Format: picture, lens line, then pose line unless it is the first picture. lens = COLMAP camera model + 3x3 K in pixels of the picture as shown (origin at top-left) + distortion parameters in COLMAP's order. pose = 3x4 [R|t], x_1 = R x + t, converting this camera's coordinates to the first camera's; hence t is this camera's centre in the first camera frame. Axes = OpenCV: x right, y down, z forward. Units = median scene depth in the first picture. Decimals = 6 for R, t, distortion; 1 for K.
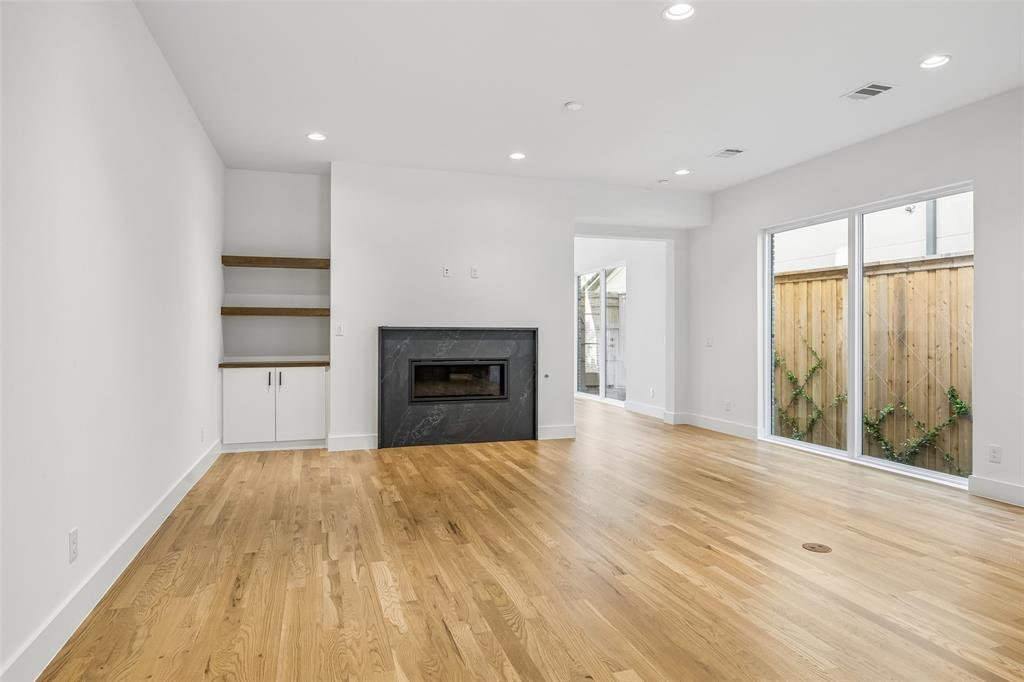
lens RADIAL K [[606.9, 0, 513.8], [0, 606.9, 331.6], [0, 0, 1]] dist [-0.003317, -0.000575]
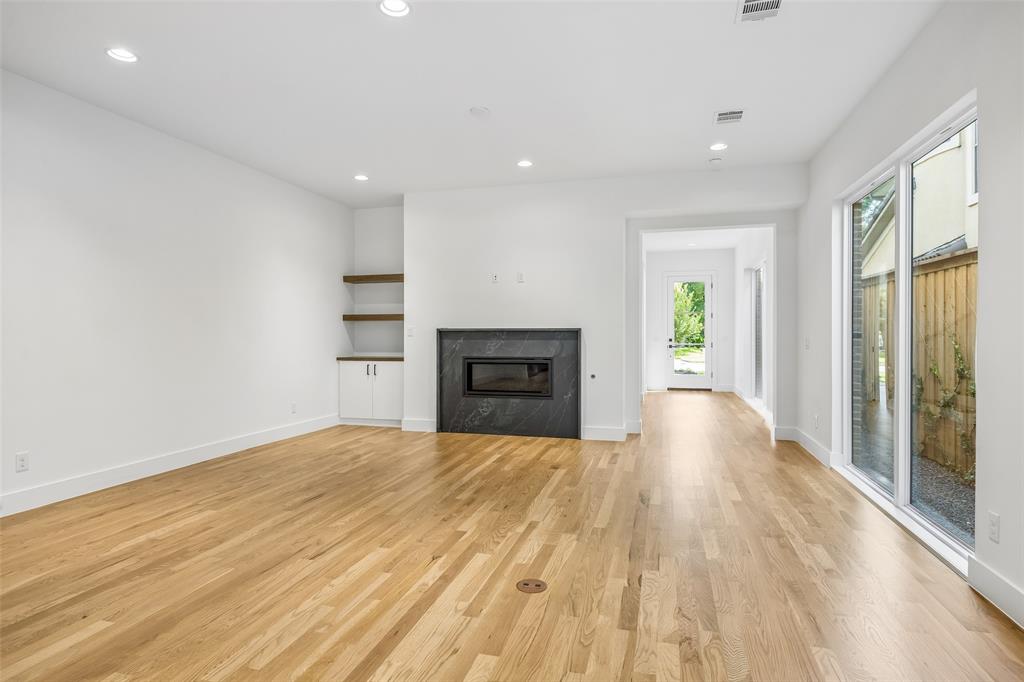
lens RADIAL K [[554.9, 0, 512.0], [0, 554.9, 341.0], [0, 0, 1]] dist [-0.000098, 0.000376]
pose [[0.835540, 0.004320, -0.549413, 0.490483], [0.005335, 0.999858, 0.015976, -0.000338], [0.549404, -0.016280, 0.835398, 0.183471]]
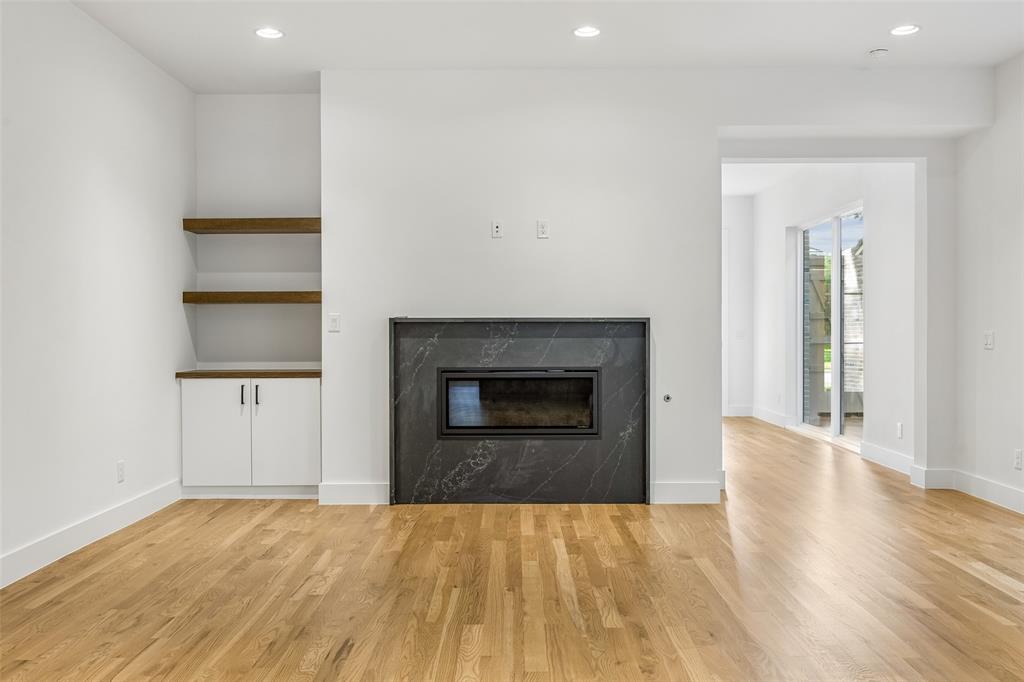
lens RADIAL K [[895.9, 0, 509.0], [0, 895.9, 335.9], [0, 0, 1]] dist [0.000704, -0.000559]
pose [[0.950092, -0.001990, -0.311962, 0.200370], [0.005958, 0.999913, 0.011766, 0.000561], [0.311912, -0.013037, 0.950022, 0.125291]]
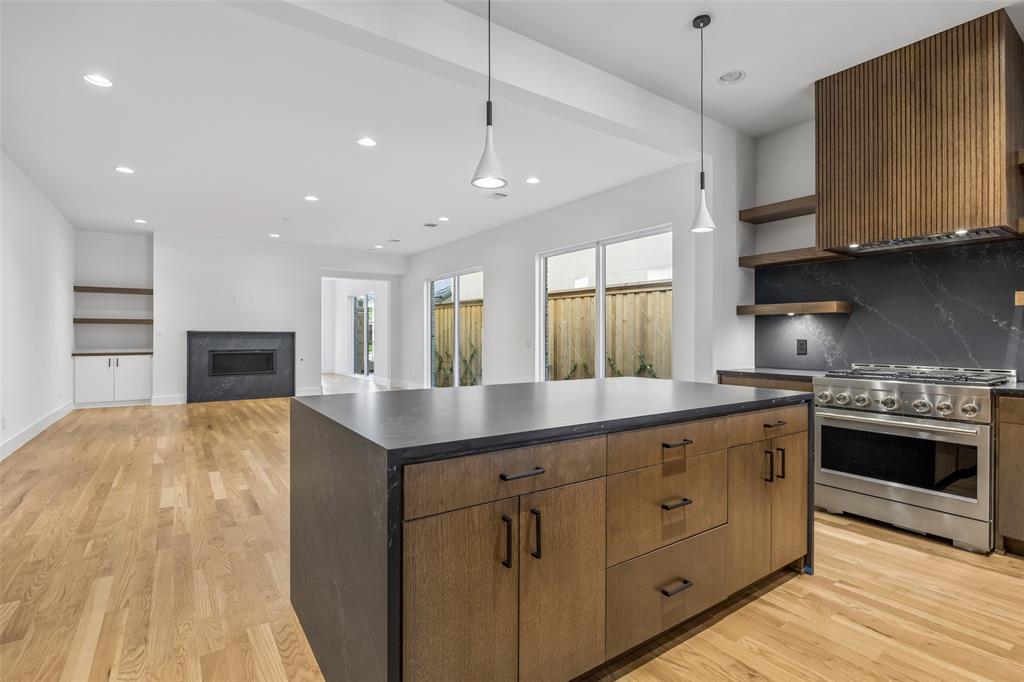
lens RADIAL K [[496.6, 0, 514.6], [0, 496.6, 337.9], [0, 0, 1]] dist [0.000608, -0.000072]
pose [[0.957778, -0.000849, 0.287509, 0.251508], [-0.001814, 0.999958, 0.008994, -0.002559], [-0.287505, -0.009136, 0.957736, -0.579613]]
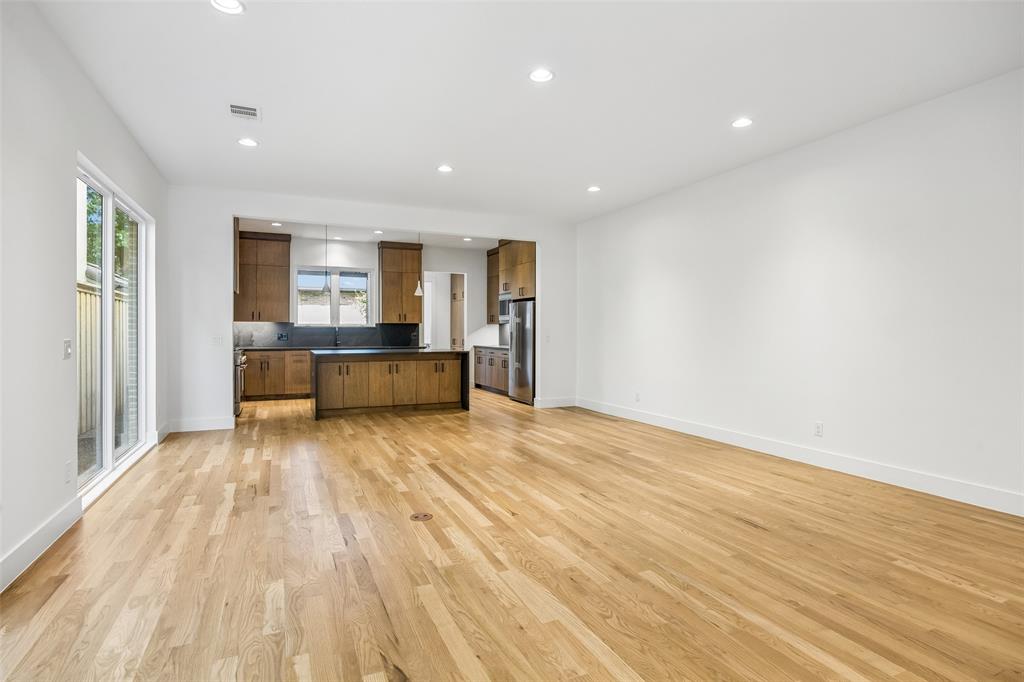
lens RADIAL K [[526.0, 0, 512.0], [0, 526.0, 341.0], [0, 0, 1]] dist [-0.015708, 0.000070]
pose [[-0.994206, -0.003442, -0.107432, 0.236702], [-0.004713, 0.999922, 0.011583, 0.004027], [0.107384, 0.012022, -0.994145, 1.091923]]
